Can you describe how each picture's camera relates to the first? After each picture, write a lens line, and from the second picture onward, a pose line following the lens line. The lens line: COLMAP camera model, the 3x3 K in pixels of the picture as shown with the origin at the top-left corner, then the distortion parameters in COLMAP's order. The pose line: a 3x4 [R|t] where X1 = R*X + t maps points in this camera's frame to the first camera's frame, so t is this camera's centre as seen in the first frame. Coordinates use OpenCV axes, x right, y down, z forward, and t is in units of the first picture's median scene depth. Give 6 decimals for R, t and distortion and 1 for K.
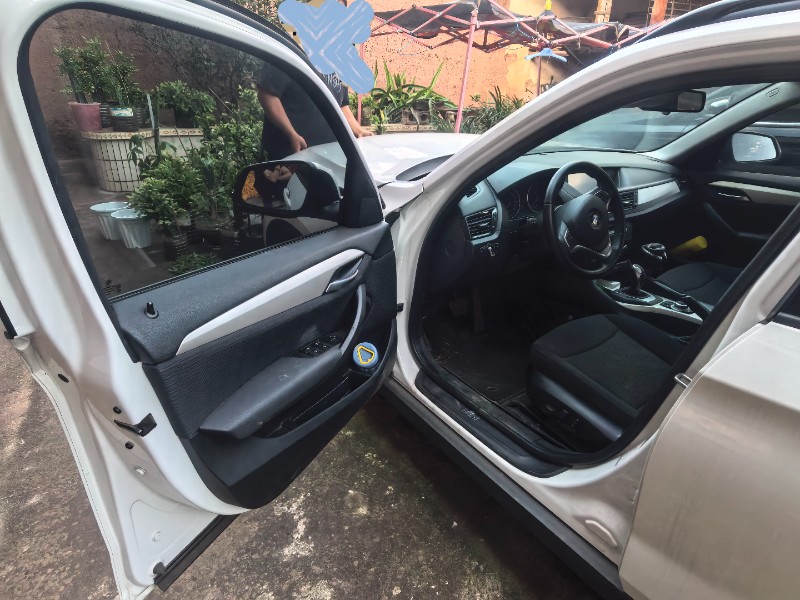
lens RADIAL K [[470.8, 0, 400.7], [0, 470.8, 300.7], [0, 0, 1]] dist [-0.006994, 0.002754]
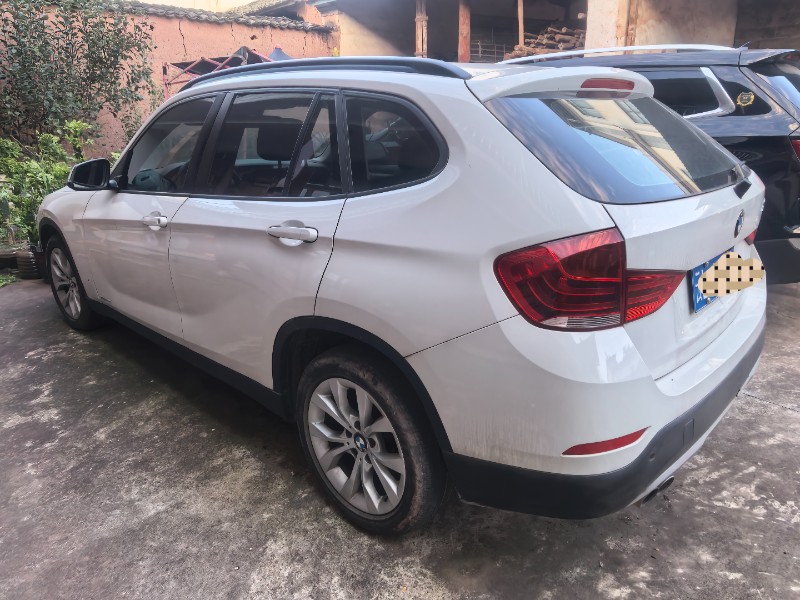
lens RADIAL K [[566.4, 0, 399.3], [0, 566.4, 298.5], [0, 0, 1]] dist [-0.001913, -0.001086]
pose [[0.981028, -0.094578, 0.169232, 0.219272], [0.116334, 0.985486, -0.123627, 0.184694], [-0.155083, 0.140969, 0.977792, -0.357239]]
